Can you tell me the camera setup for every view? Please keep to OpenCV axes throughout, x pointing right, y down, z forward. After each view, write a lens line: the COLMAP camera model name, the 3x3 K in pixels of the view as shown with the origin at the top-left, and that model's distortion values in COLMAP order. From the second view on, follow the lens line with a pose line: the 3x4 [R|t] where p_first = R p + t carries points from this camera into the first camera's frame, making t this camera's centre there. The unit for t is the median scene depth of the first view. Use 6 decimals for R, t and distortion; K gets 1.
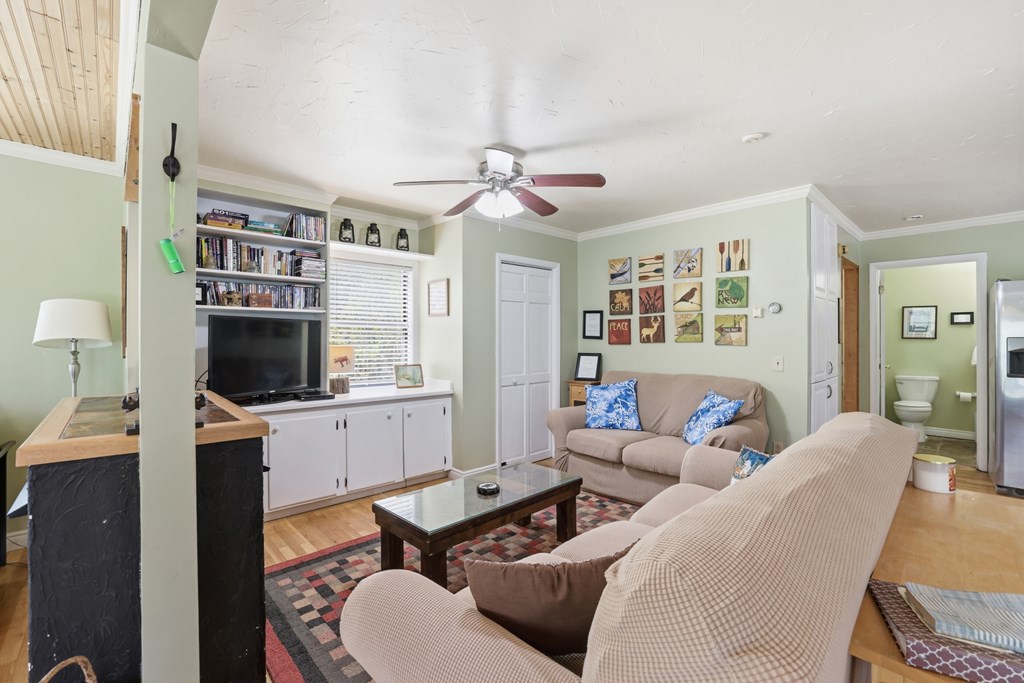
lens RADIAL K [[444.0, 0, 512.0], [0, 444.0, 341.5], [0, 0, 1]] dist [-0.048381, 0.016293]
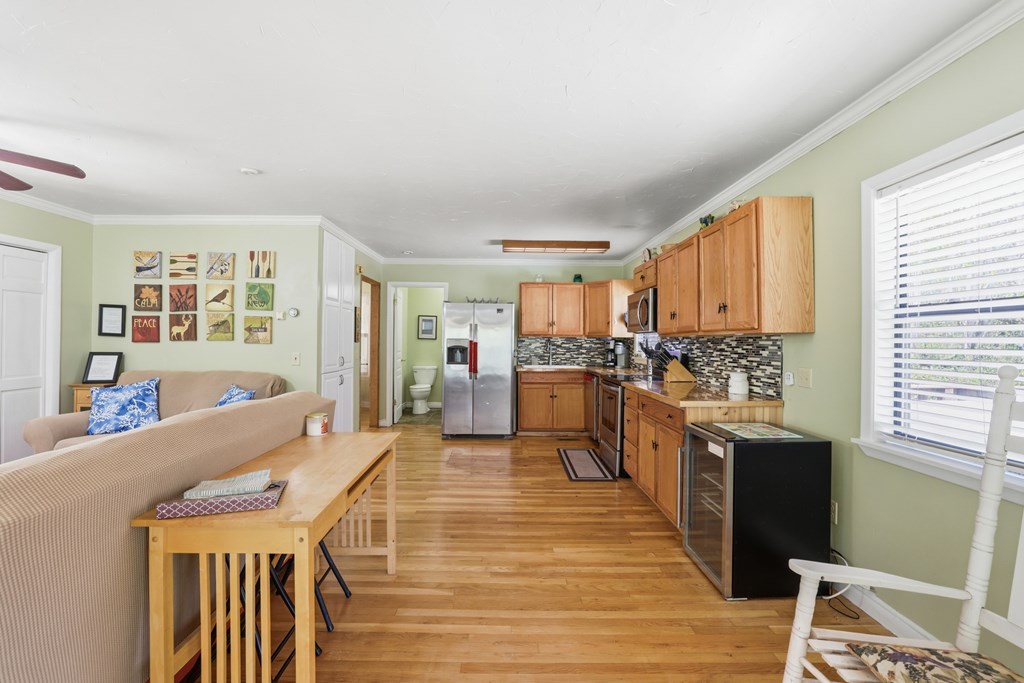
lens RADIAL K [[444.0, 0, 512.0], [0, 444.0, 341.5], [0, 0, 1]] dist [-0.048381, 0.016293]
pose [[0.671838, 0.004014, 0.740688, 0.091301], [-0.006575, 0.999978, 0.000544, -0.001211], [-0.740669, -0.005235, 0.671849, -0.210135]]
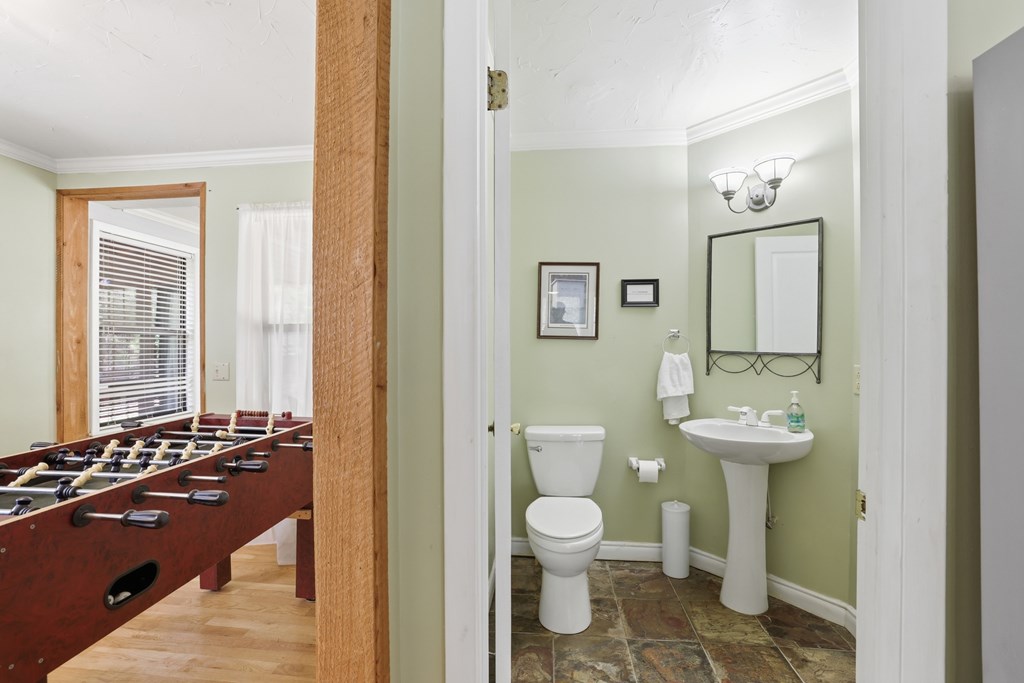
lens RADIAL K [[444.0, 0, 512.0], [0, 444.0, 341.5], [0, 0, 1]] dist [-0.048381, 0.016293]
pose [[0.741806, 0.001197, 0.670614, 0.793075], [0.000539, 0.999997, -0.002381, -0.003329], [-0.670614, 0.002128, 0.741803, 0.925223]]
